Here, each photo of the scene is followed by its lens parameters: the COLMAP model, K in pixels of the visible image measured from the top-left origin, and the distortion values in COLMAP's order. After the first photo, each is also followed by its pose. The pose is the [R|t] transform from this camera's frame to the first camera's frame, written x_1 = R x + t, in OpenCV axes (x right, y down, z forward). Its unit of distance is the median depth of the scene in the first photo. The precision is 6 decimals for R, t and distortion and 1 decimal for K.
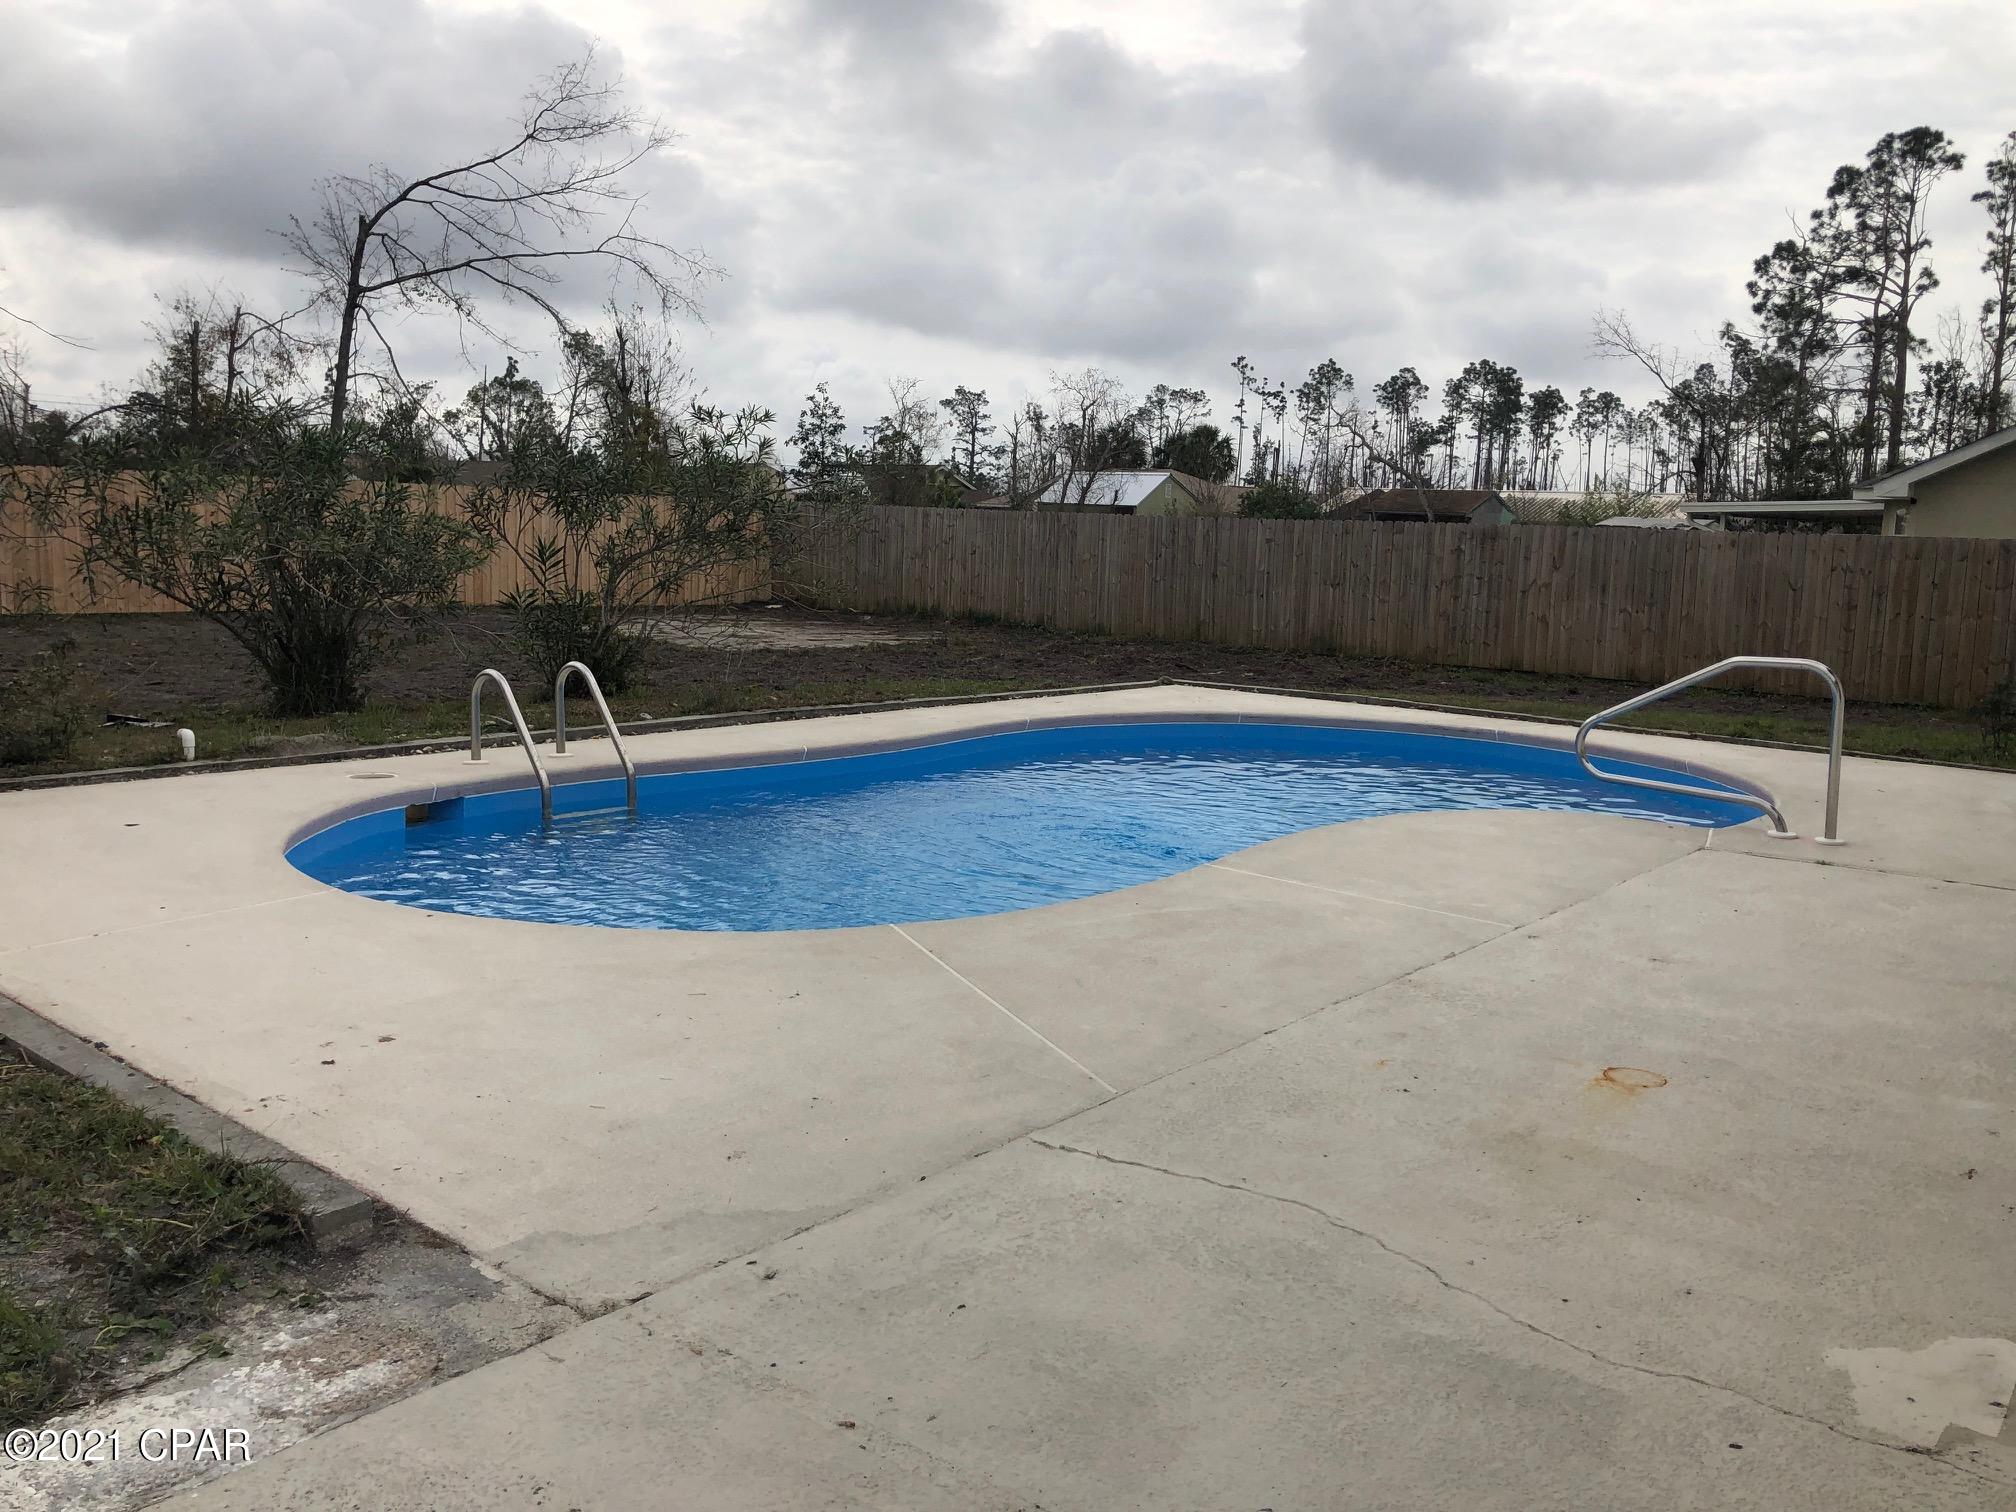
lens RADIAL K [[1665.9, 0, 1039.7], [0, 1665.9, 736.6], [0, 0, 1]] dist [0.062191, -0.071917]
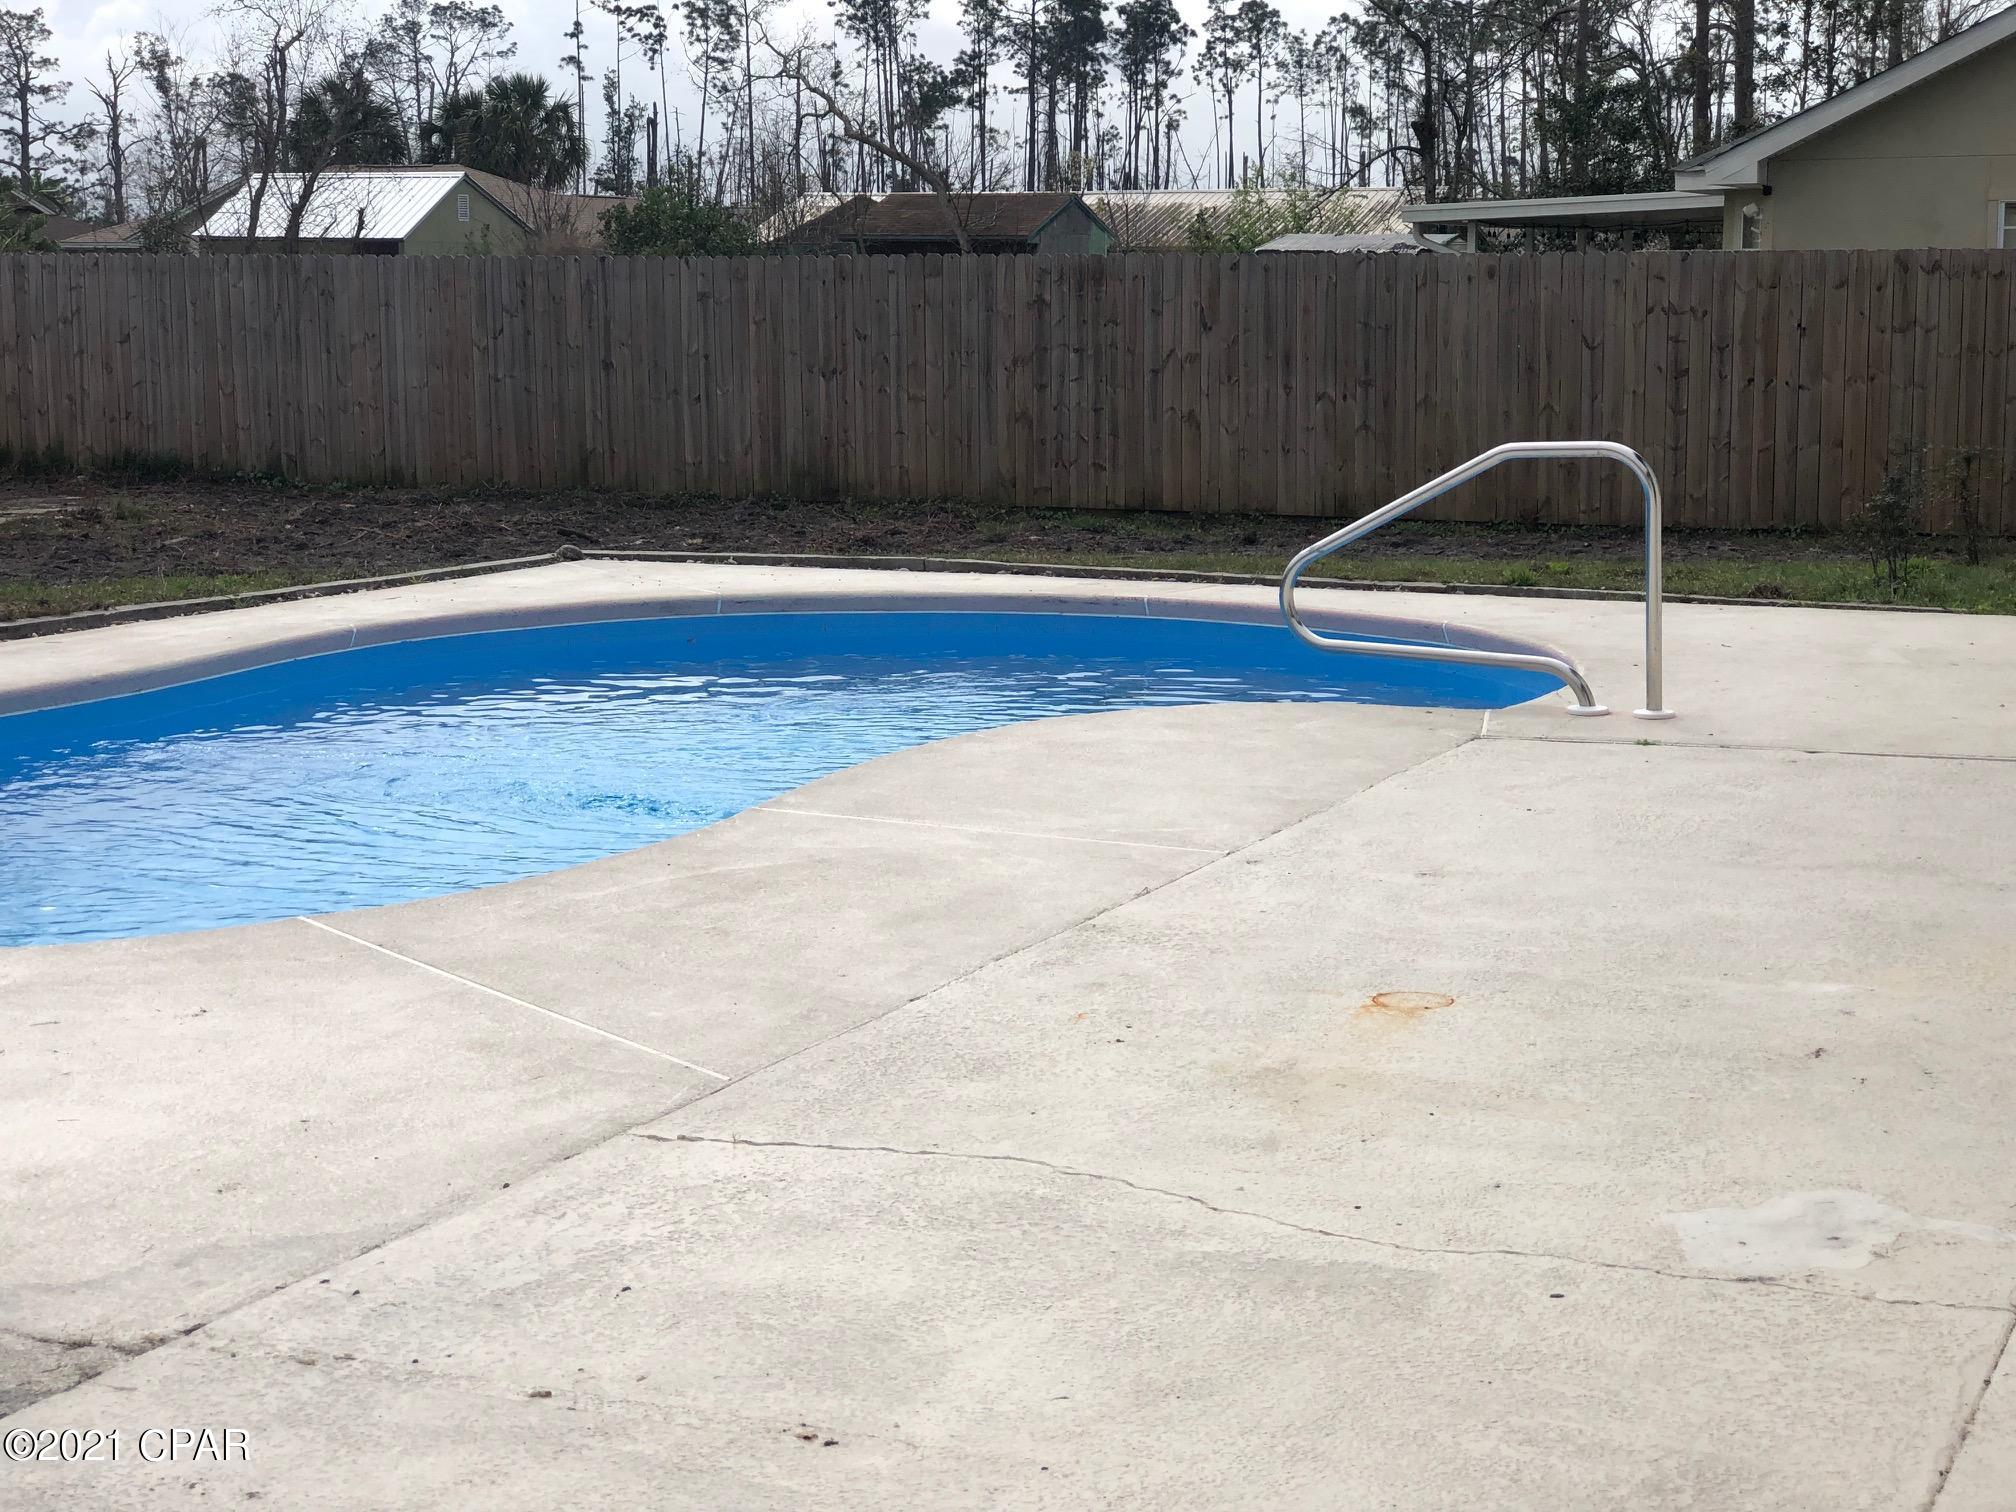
lens RADIAL K [[3260.9, 0, 1001.4], [0, 3260.9, 756.8], [0, 0, 1]] dist [0.089415, 0.000000]
pose [[0.970075, -0.070447, 0.232360, -0.102717], [0.065457, 0.997430, 0.029127, 0.029572], [-0.233815, -0.013046, 0.972194, -0.246106]]
